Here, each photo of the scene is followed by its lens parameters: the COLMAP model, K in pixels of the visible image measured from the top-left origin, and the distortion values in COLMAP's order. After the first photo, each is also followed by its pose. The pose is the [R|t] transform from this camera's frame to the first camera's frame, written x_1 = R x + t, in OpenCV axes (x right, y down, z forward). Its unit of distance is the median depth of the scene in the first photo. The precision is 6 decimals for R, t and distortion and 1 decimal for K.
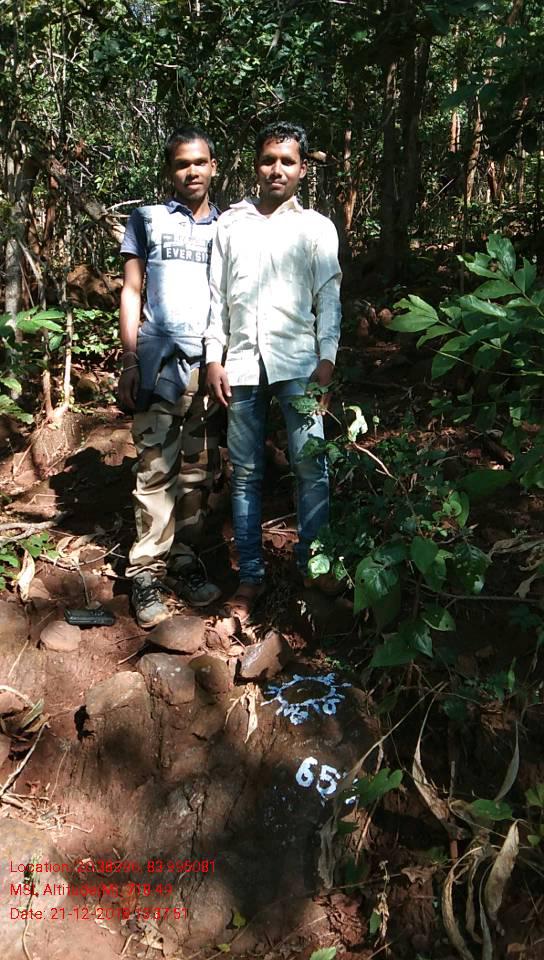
lens RADIAL K [[772.1, 0, 272.5], [0, 772.1, 475.4], [0, 0, 1]] dist [0.004644, -0.050564]
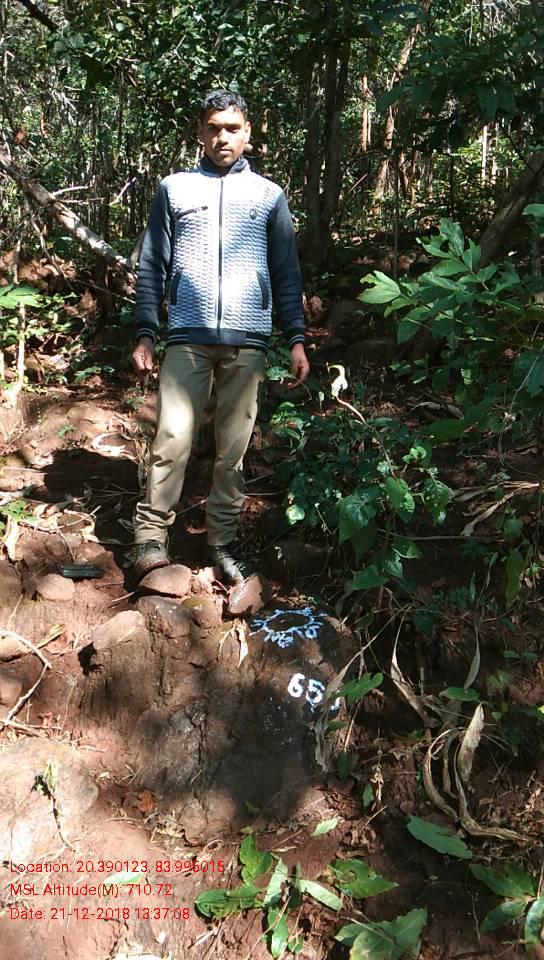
lens RADIAL K [[772.1, 0, 274.5], [0, 772.1, 478.8], [0, 0, 1]] dist [0.004644, -0.050564]
pose [[0.993028, -0.020943, 0.116005, -0.106098], [0.019400, 0.999708, 0.014414, 0.052572], [-0.116273, -0.012063, 0.993144, -0.127417]]
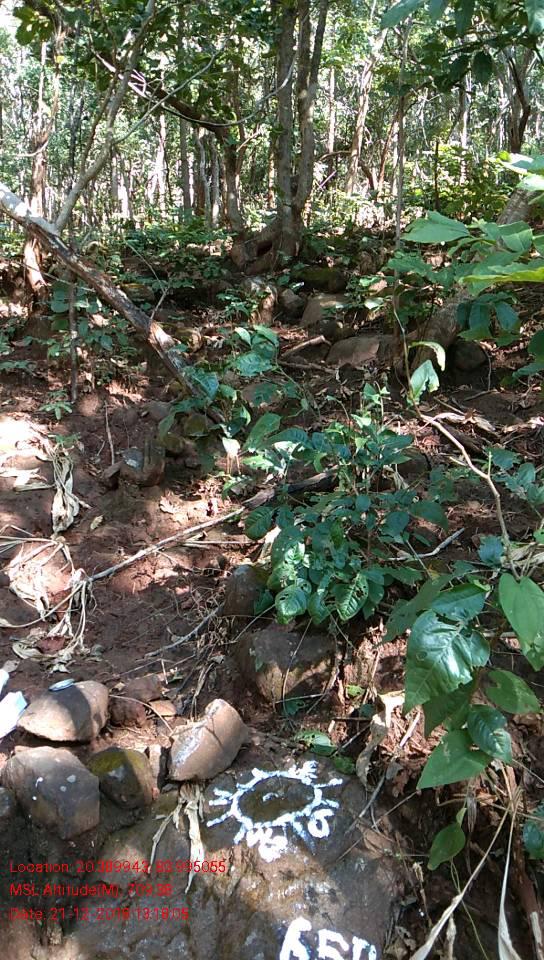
lens RADIAL K [[772.1, 0, 273.2], [0, 772.1, 479.9], [0, 0, 1]] dist [0.004644, -0.050564]
pose [[0.986184, -0.012512, 0.165178, -0.063110], [0.012090, 0.999921, 0.003564, 0.012389], [-0.165209, -0.001518, 0.986257, 0.370373]]
